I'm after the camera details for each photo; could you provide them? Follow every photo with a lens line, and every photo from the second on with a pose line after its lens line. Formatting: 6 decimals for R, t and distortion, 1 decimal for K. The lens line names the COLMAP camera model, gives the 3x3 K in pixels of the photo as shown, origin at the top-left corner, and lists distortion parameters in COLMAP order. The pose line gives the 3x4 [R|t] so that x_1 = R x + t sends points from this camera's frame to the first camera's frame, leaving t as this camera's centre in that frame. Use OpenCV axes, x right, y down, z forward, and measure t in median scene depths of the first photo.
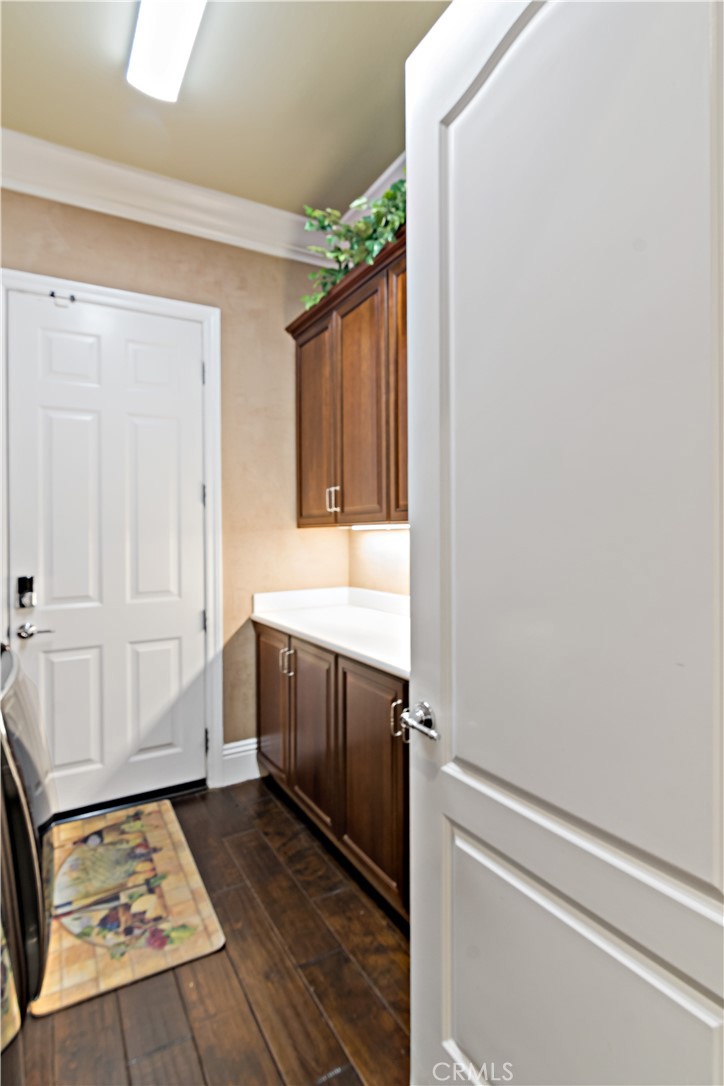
lens RADIAL K [[541.3, 0, 356.0], [0, 541.3, 535.9], [0, 0, 1]] dist [0.000954, 0.000105]
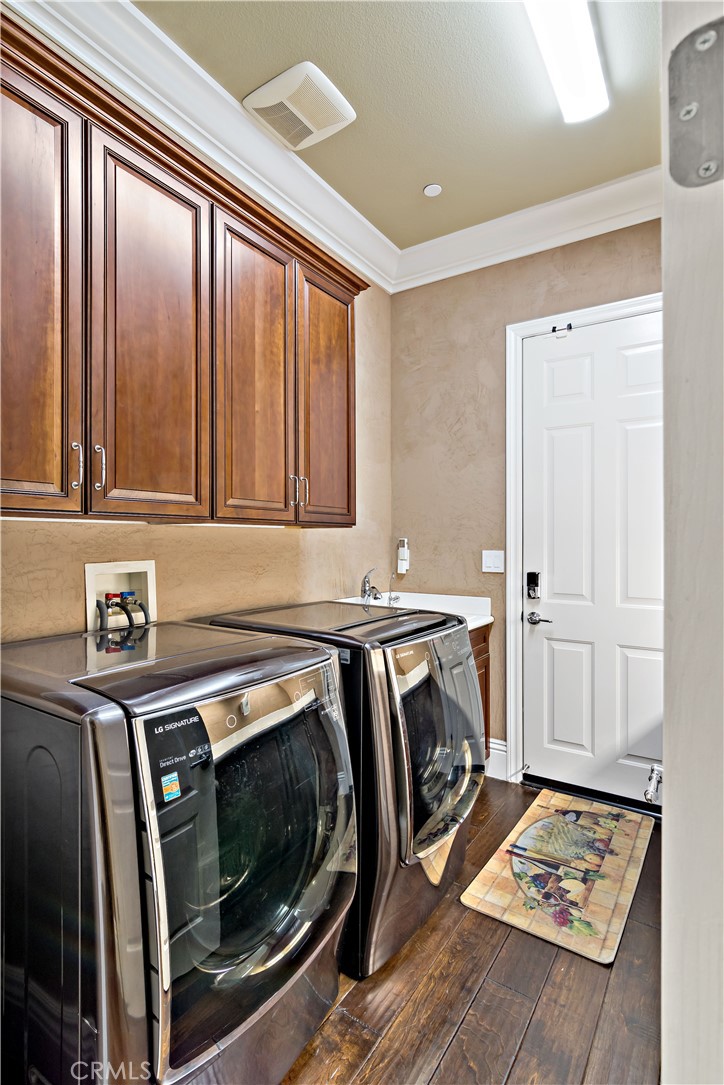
lens RADIAL K [[540.8, 0, 357.1], [0, 540.8, 542.8], [0, 0, 1]] dist [0.000954, 0.000105]
pose [[0.453146, 0.023744, -0.891120, 0.317213], [-0.020094, 0.999663, 0.016419, -0.003153], [0.891210, 0.010466, 0.453470, 0.121540]]
